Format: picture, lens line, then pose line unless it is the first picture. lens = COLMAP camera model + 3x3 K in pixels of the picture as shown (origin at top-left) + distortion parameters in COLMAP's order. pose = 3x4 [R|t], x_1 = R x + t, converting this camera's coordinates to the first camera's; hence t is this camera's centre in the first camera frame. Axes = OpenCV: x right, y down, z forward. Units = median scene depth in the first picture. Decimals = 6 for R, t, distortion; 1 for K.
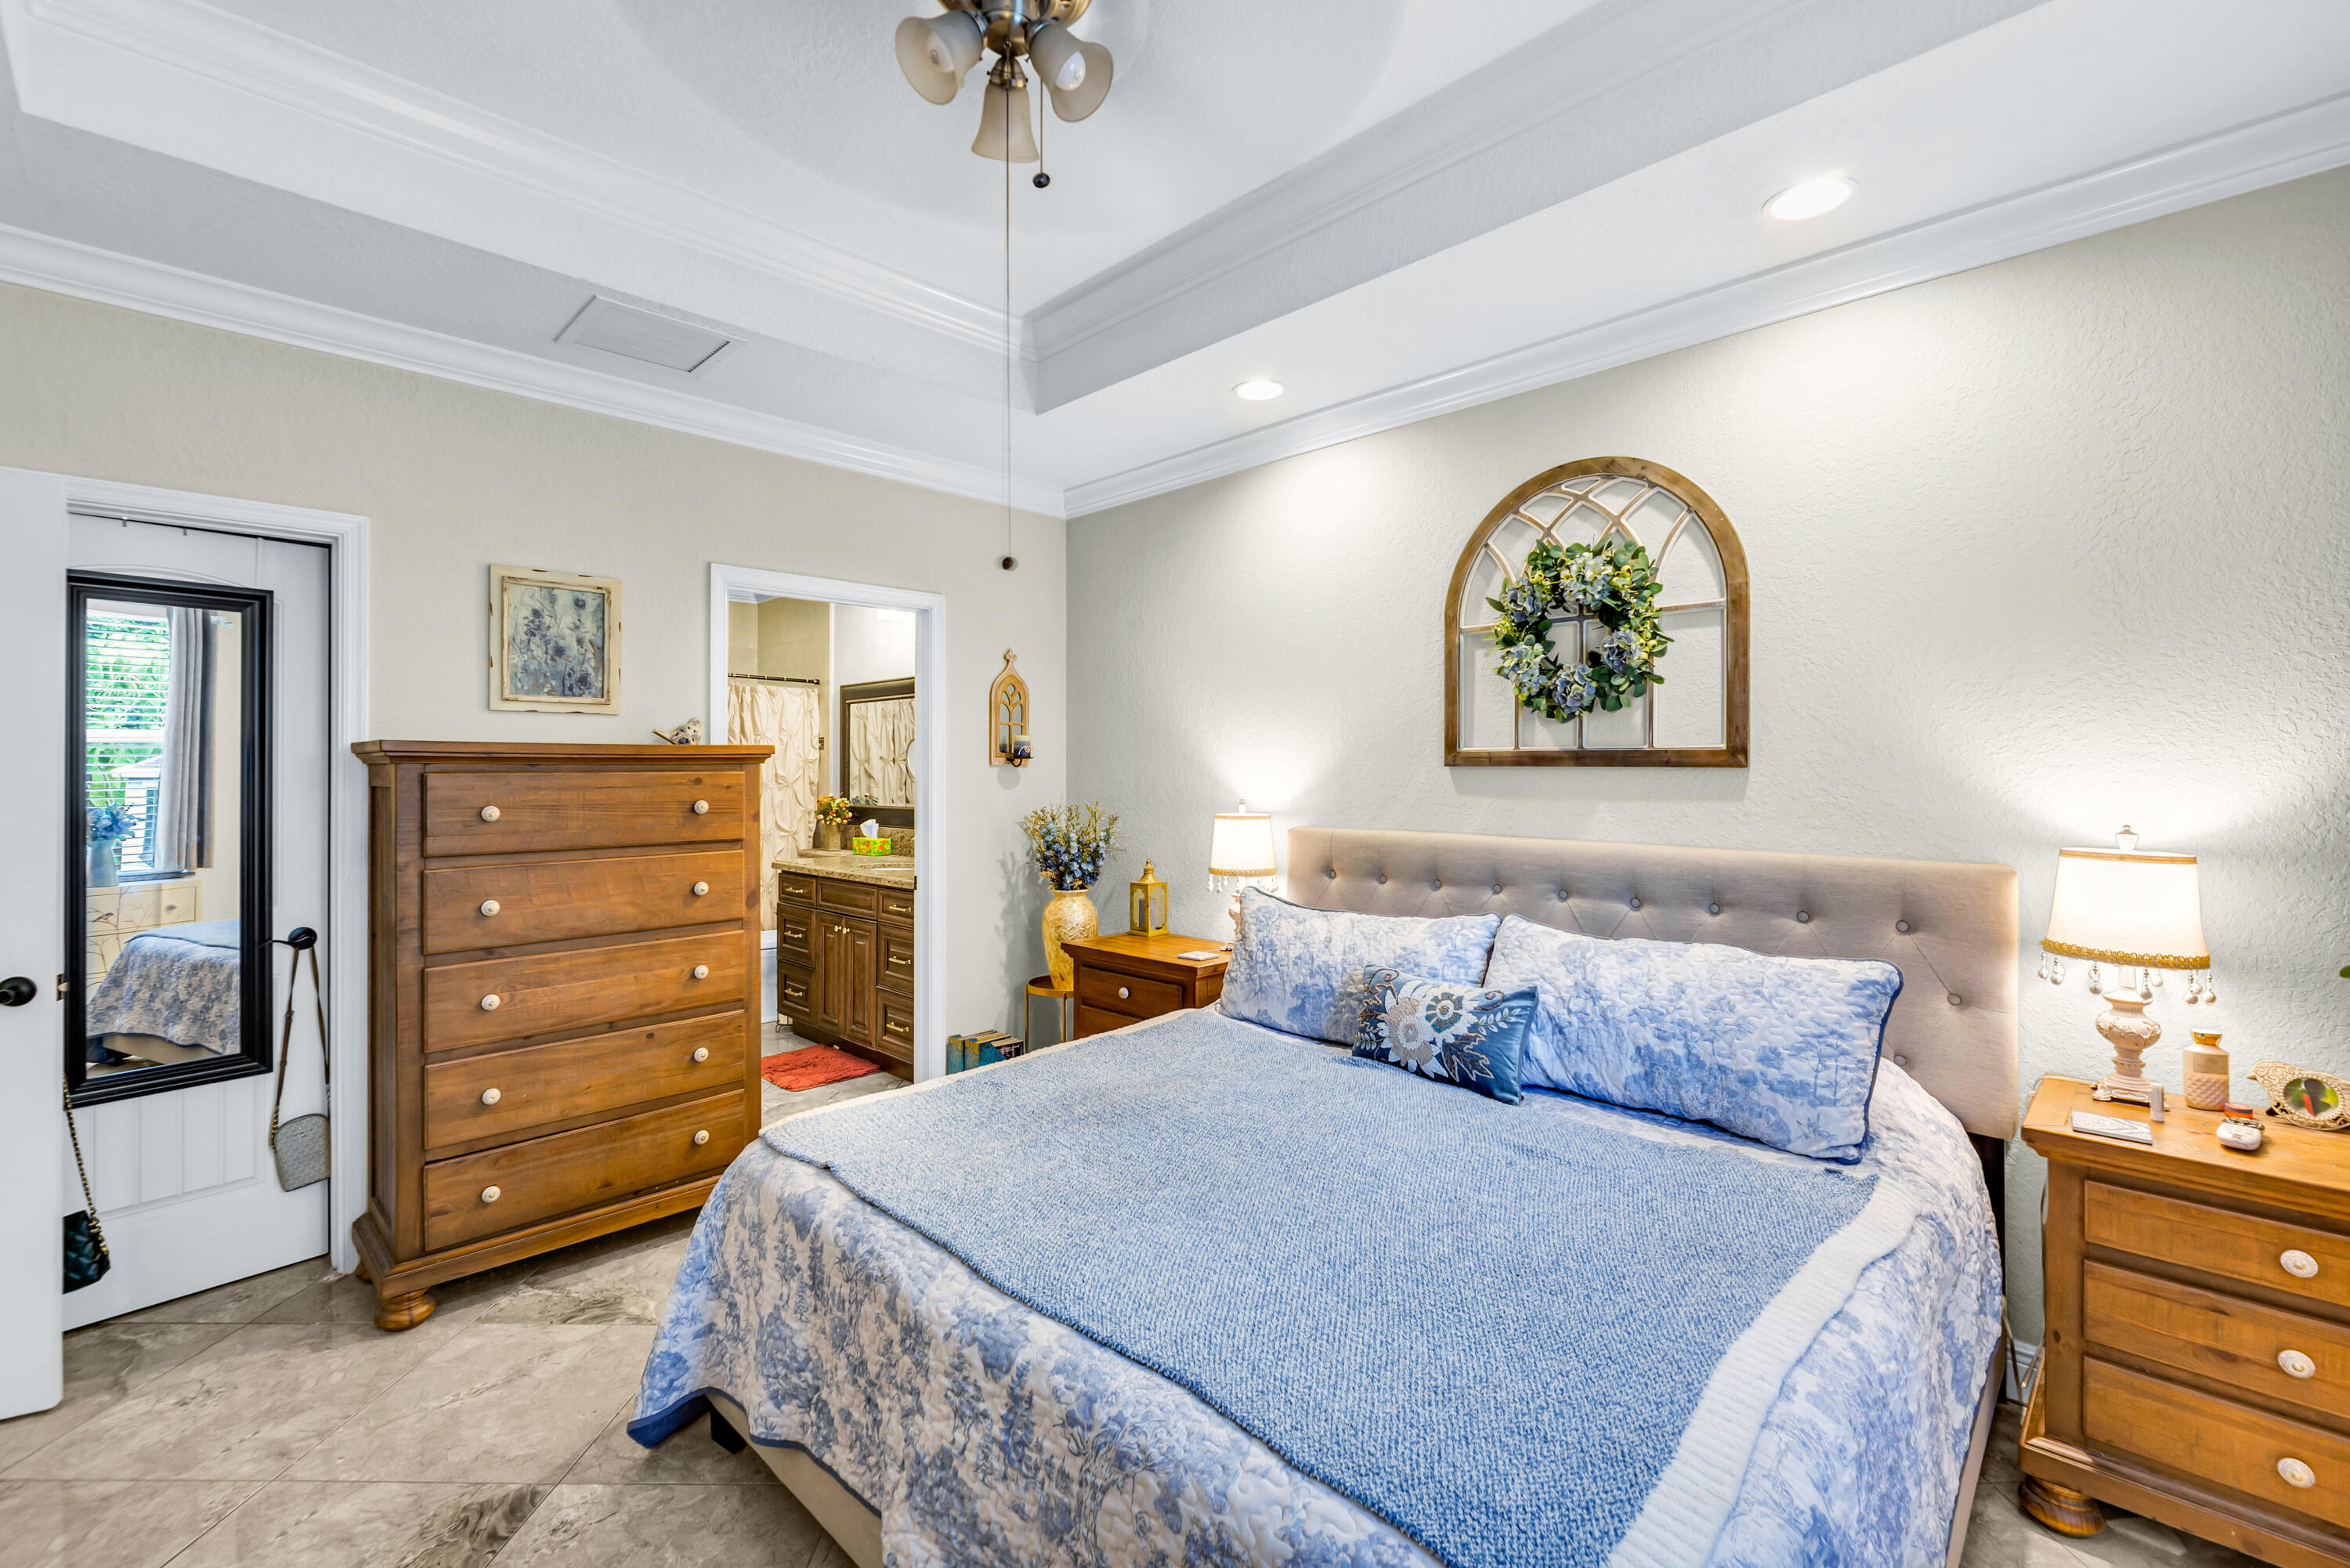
lens RADIAL K [[1005.8, 0, 1183.0], [0, 1005.8, 766.2], [0, 0, 1]] dist [-0.004070, -0.000018]
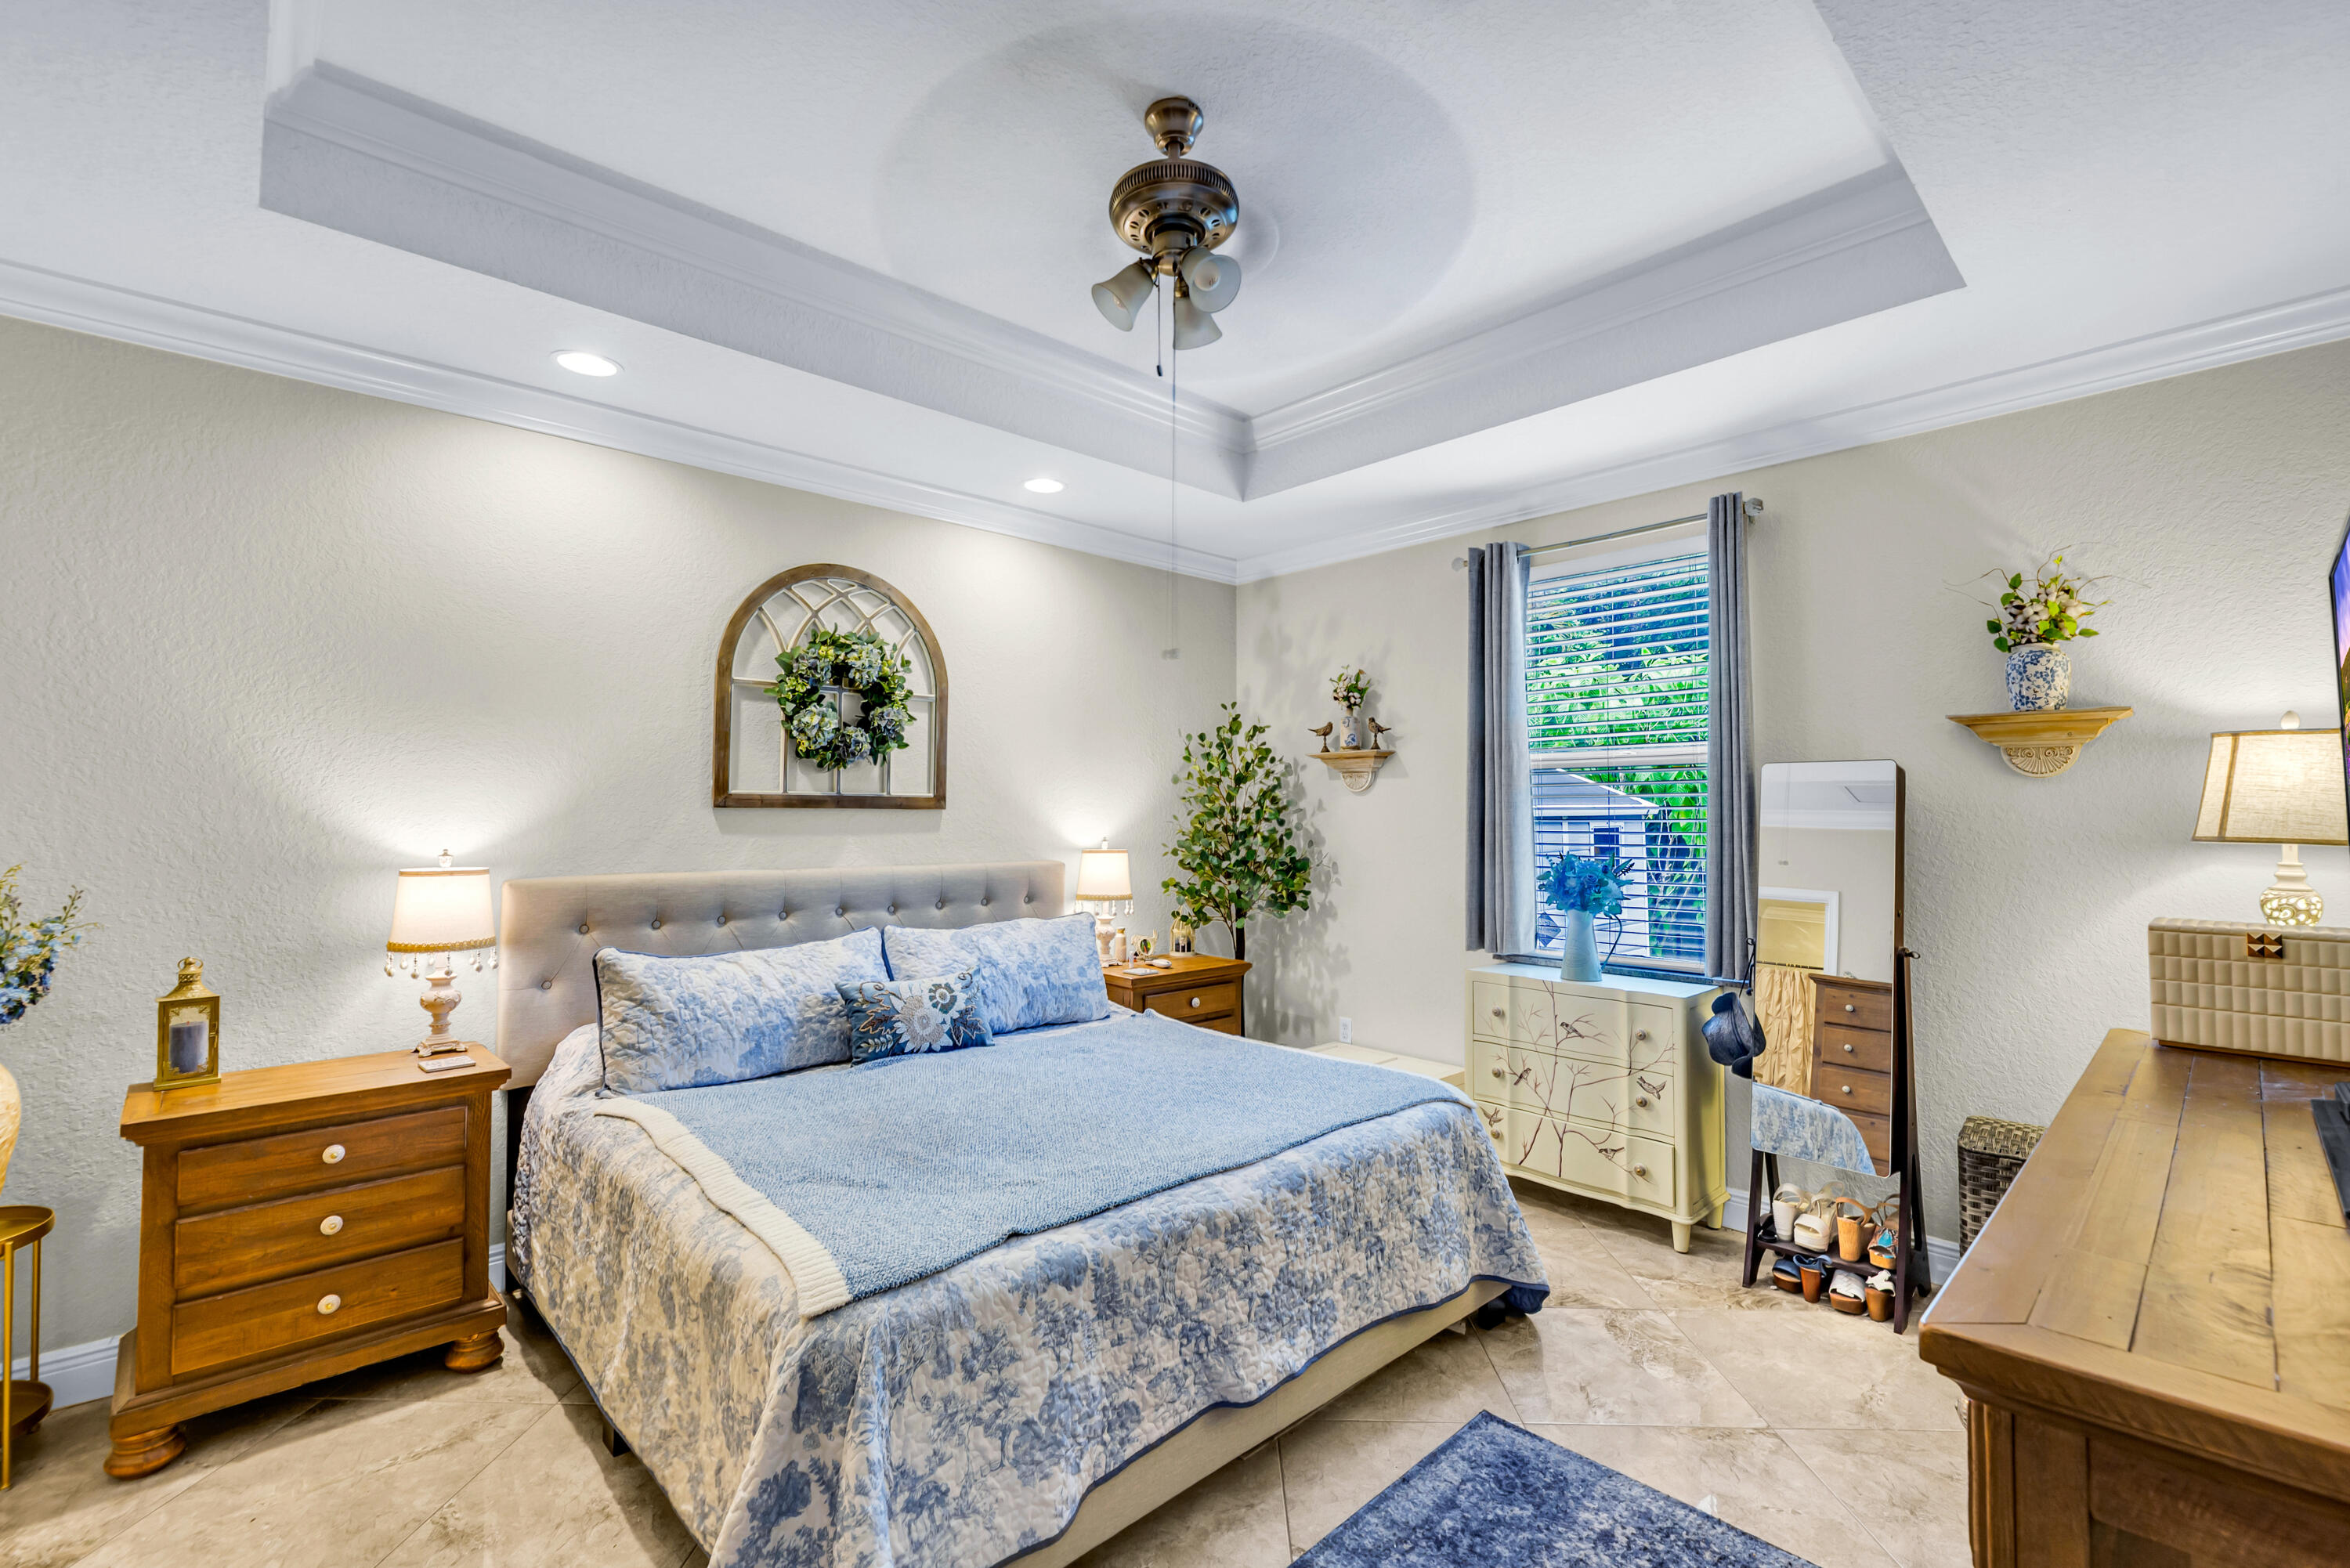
lens RADIAL K [[1014.5, 0, 1173.1], [0, 1014.5, 778.5], [0, 0, 1]] dist [-0.007222, 0.000002]
pose [[0.039604, 0.034657, 0.998614, -0.870156], [-0.003224, 0.999398, -0.034556, 0.005656], [-0.999210, -0.001851, 0.039692, 0.545700]]
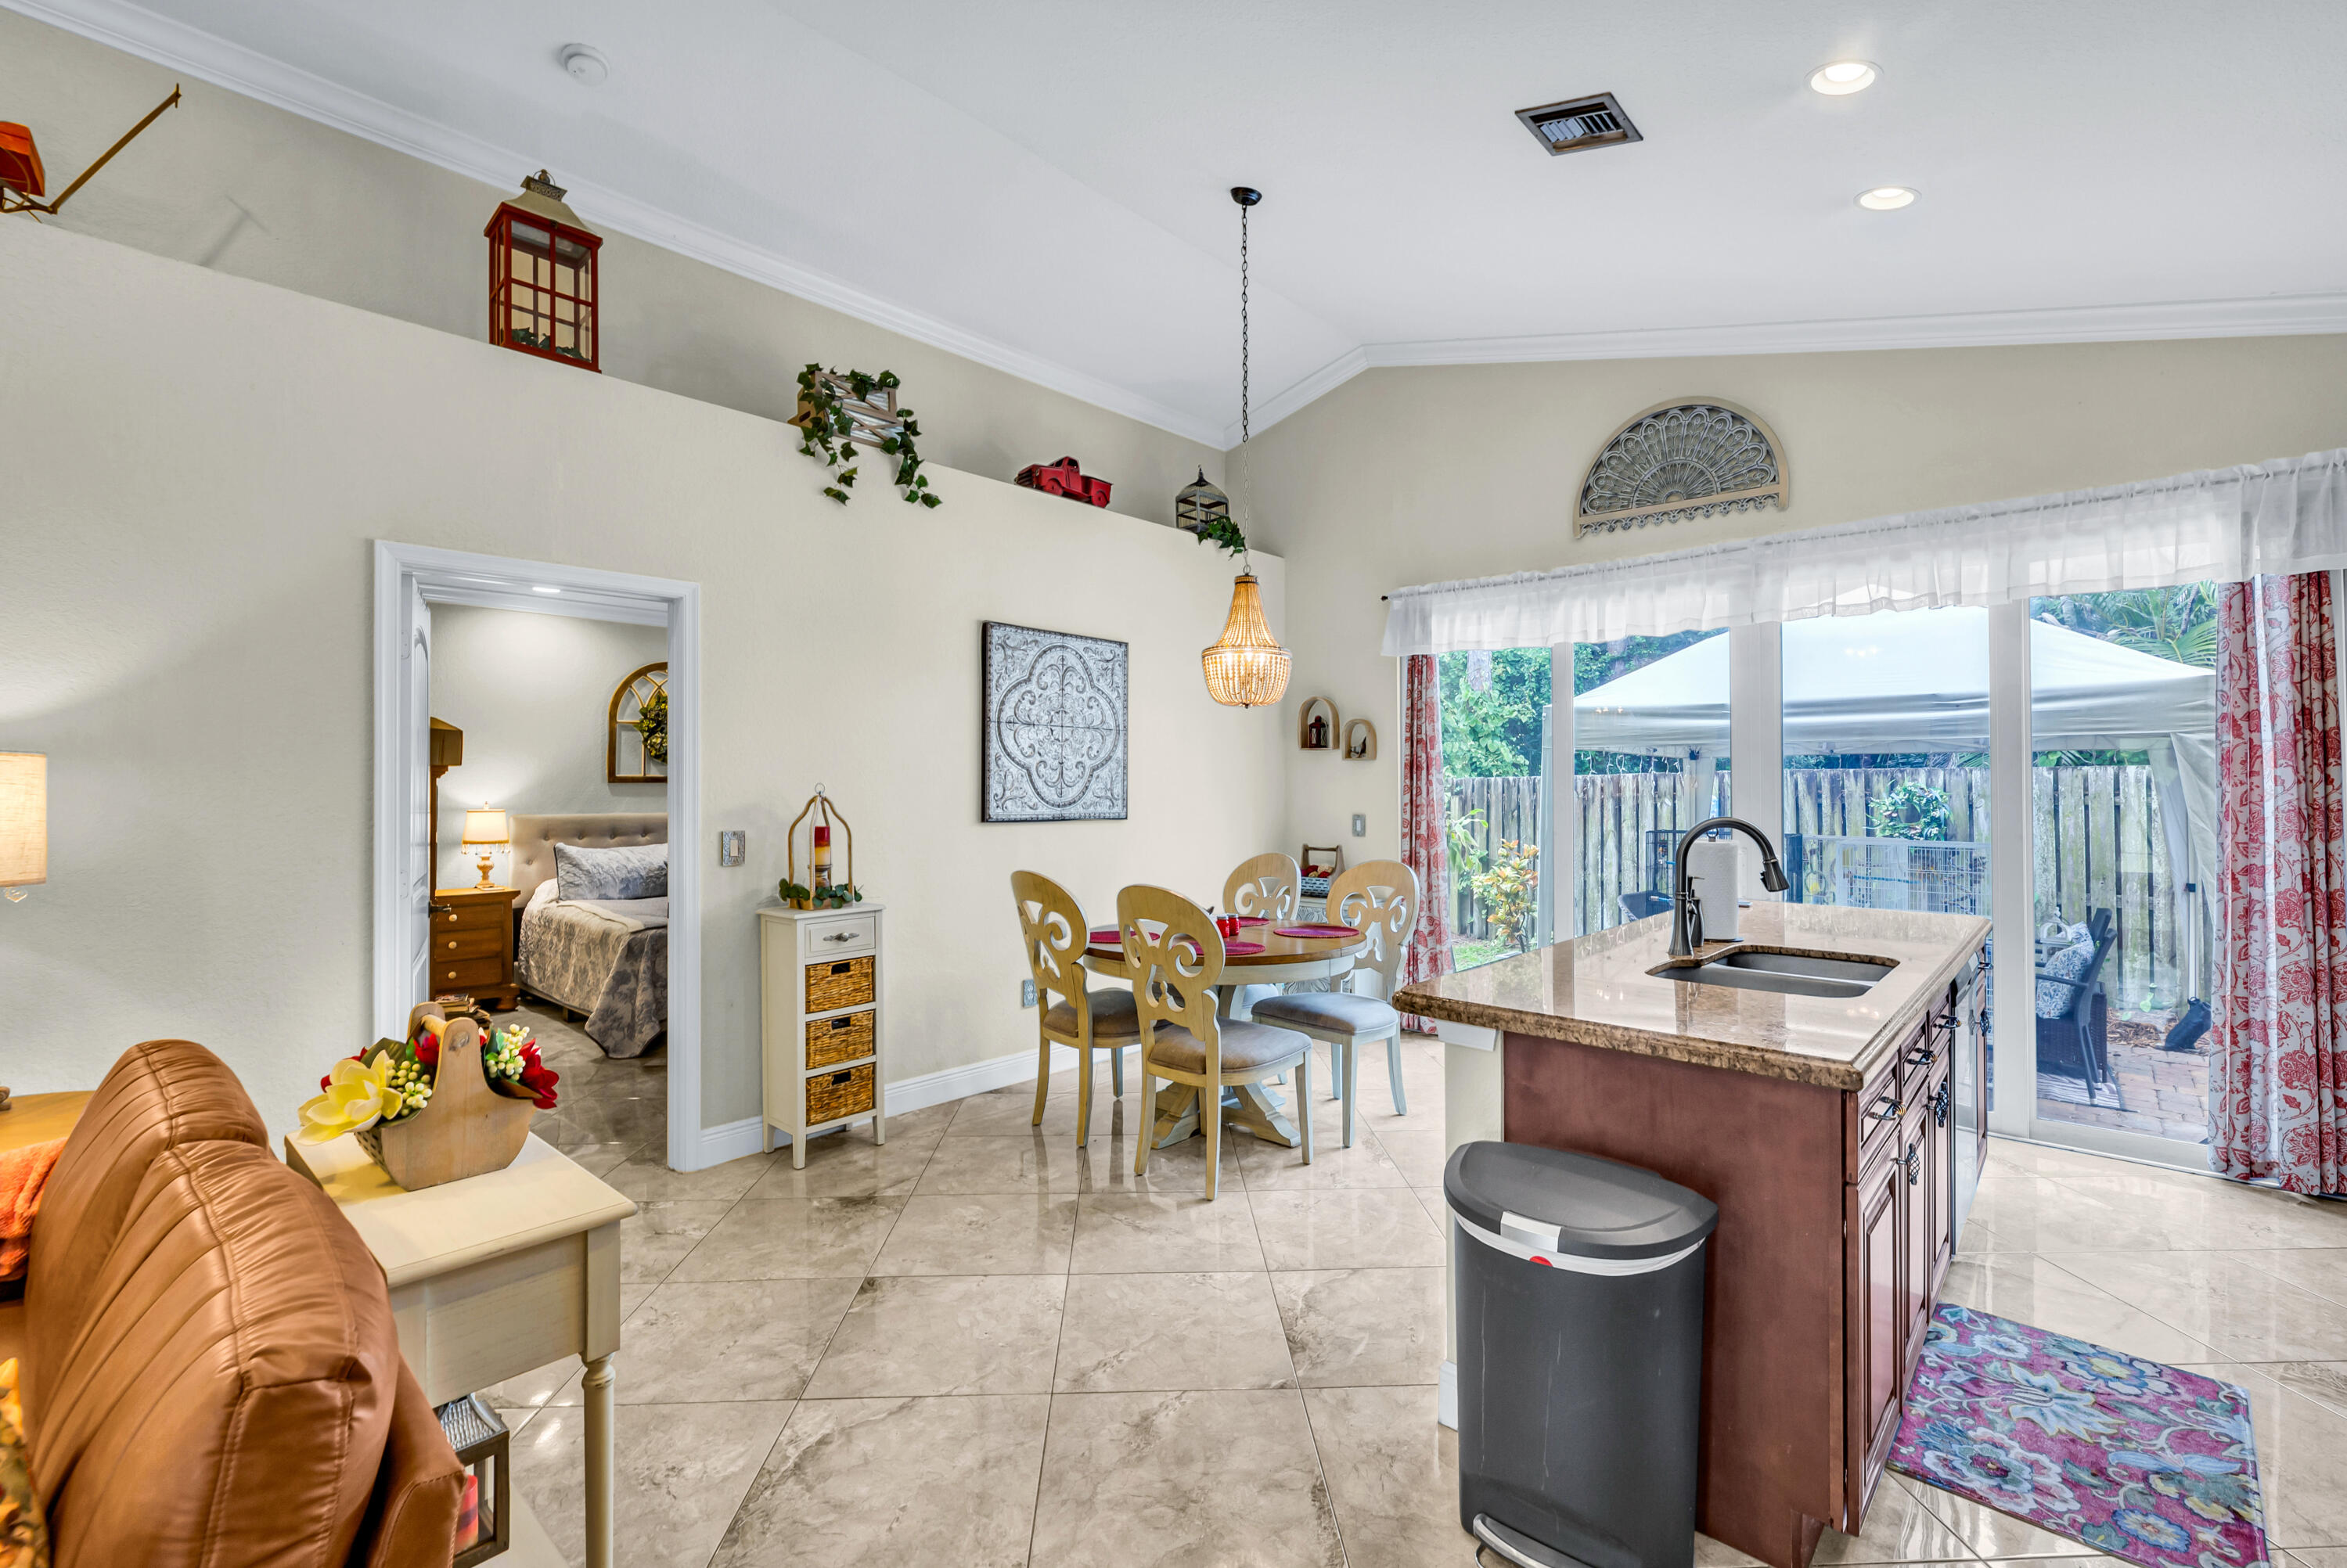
lens RADIAL K [[1012.3, 0, 1176.4], [0, 1012.3, 771.5], [0, 0, 1]] dist [-0.005233, 0.000599]
pose [[-0.031128, 0.014068, 0.999416, -2.241902], [-0.000279, 0.999901, -0.014083, 0.006557], [-0.999515, -0.000717, -0.031121, -0.193670]]
